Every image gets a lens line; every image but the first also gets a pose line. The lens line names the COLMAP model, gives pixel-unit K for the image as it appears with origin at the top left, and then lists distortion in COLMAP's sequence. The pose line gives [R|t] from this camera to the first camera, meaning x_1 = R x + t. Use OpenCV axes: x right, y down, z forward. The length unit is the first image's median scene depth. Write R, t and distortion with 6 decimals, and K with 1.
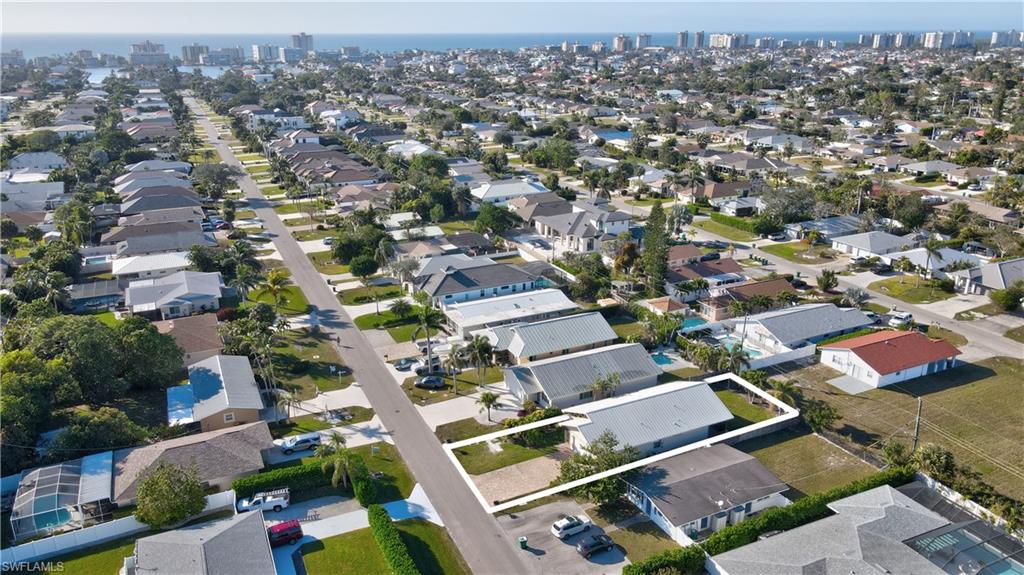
lens RADIAL K [[720.7, 0, 491.7], [0, 720.7, 286.1], [0, 0, 1]] dist [-0.002515, 0.060362]
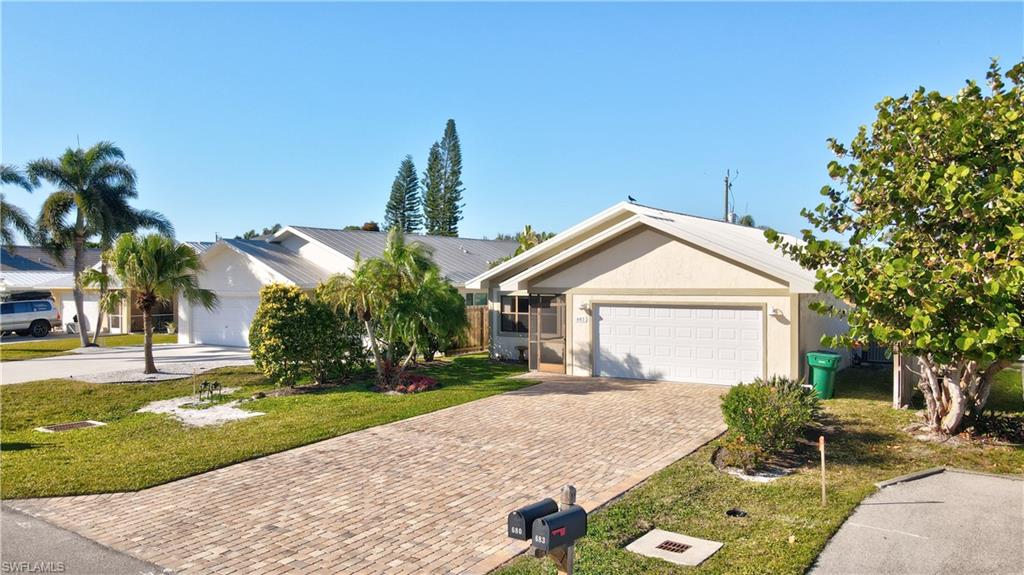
lens RADIAL K [[746.4, 0, 512.0], [0, 746.4, 287.5], [0, 0, 1]] dist [-0.002131, 0.033381]
pose [[0.850345, -0.004371, 0.526207, -0.021186], [0.170727, 0.948167, -0.268016, 0.173037], [-0.497761, 0.317744, 0.807015, 0.536583]]
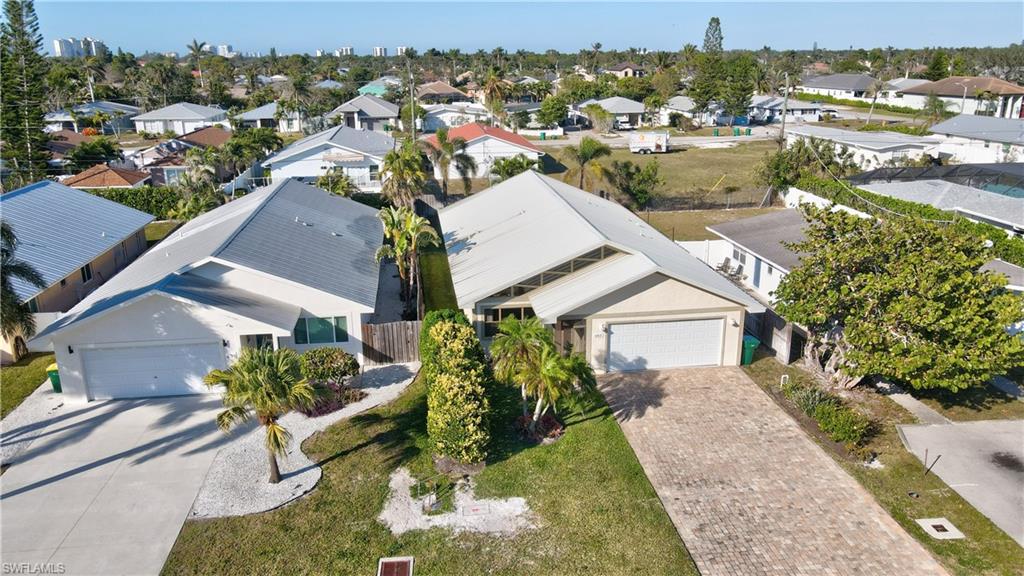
lens RADIAL K [[746.3, 0, 512.0], [0, 746.3, 288.0], [0, 0, 1]] dist [-0.001784, 0.026323]
pose [[0.295677, -0.281004, 0.913023, -0.126030], [0.315256, 0.930916, 0.184417, 0.078685], [-0.901770, 0.233308, 0.363839, 0.600410]]
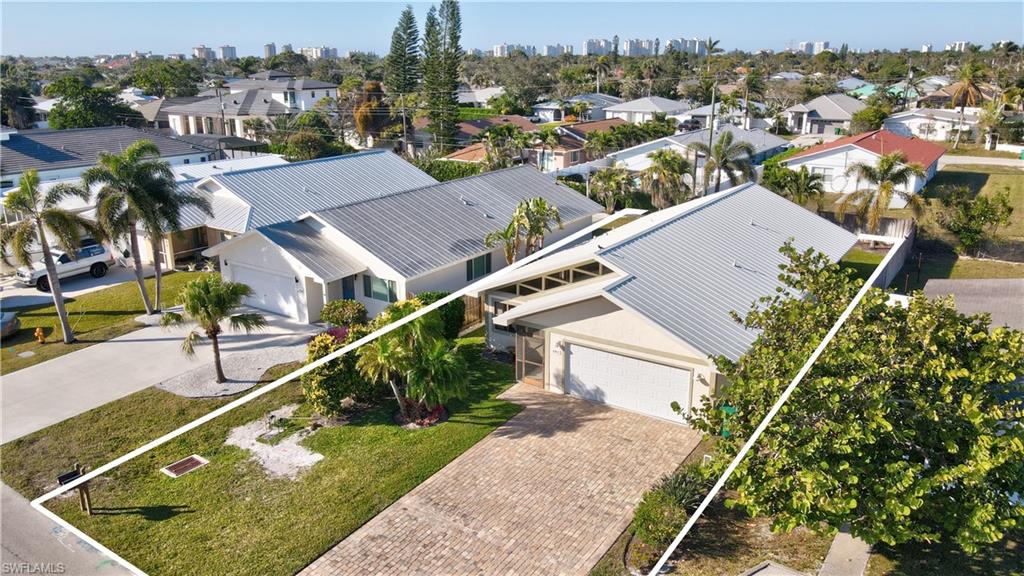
lens RADIAL K [[746.4, 0, 512.0], [0, 746.4, 288.0], [0, 0, 1]] dist [-0.002131, 0.033381]
pose [[0.852524, -0.155005, 0.499175, -0.033978], [0.171875, 0.985041, 0.012337, 0.117730], [-0.493621, 0.075278, 0.866413, 0.488395]]
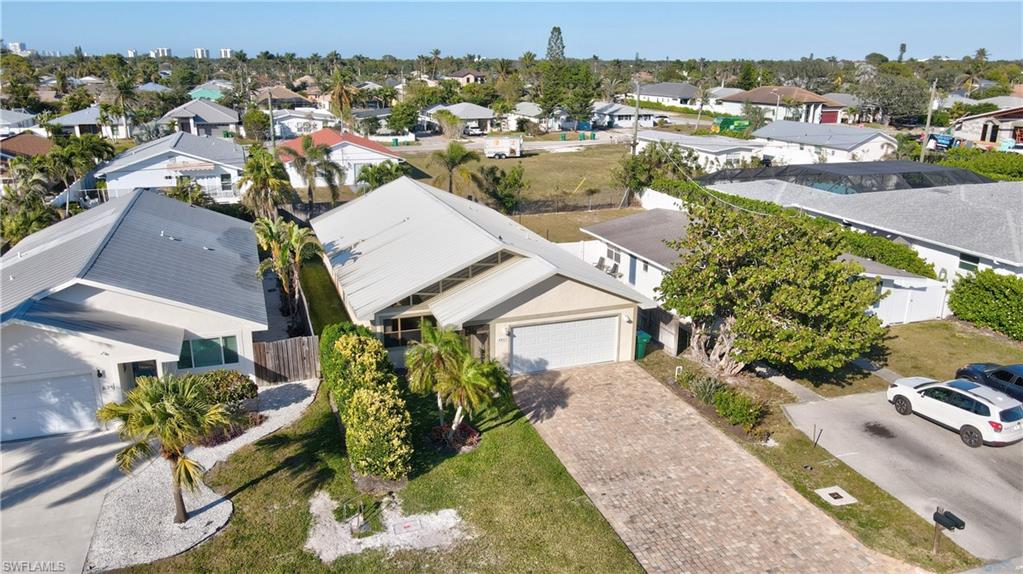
lens RADIAL K [[745.7, 0, 511.5], [0, 745.7, 287.0], [0, 0, 1]] dist [-0.002131, 0.033381]
pose [[0.090222, -0.282488, 0.955019, -0.127621], [0.315919, 0.917523, 0.241552, 0.073721], [-0.944487, 0.279916, 0.172024, 0.615488]]
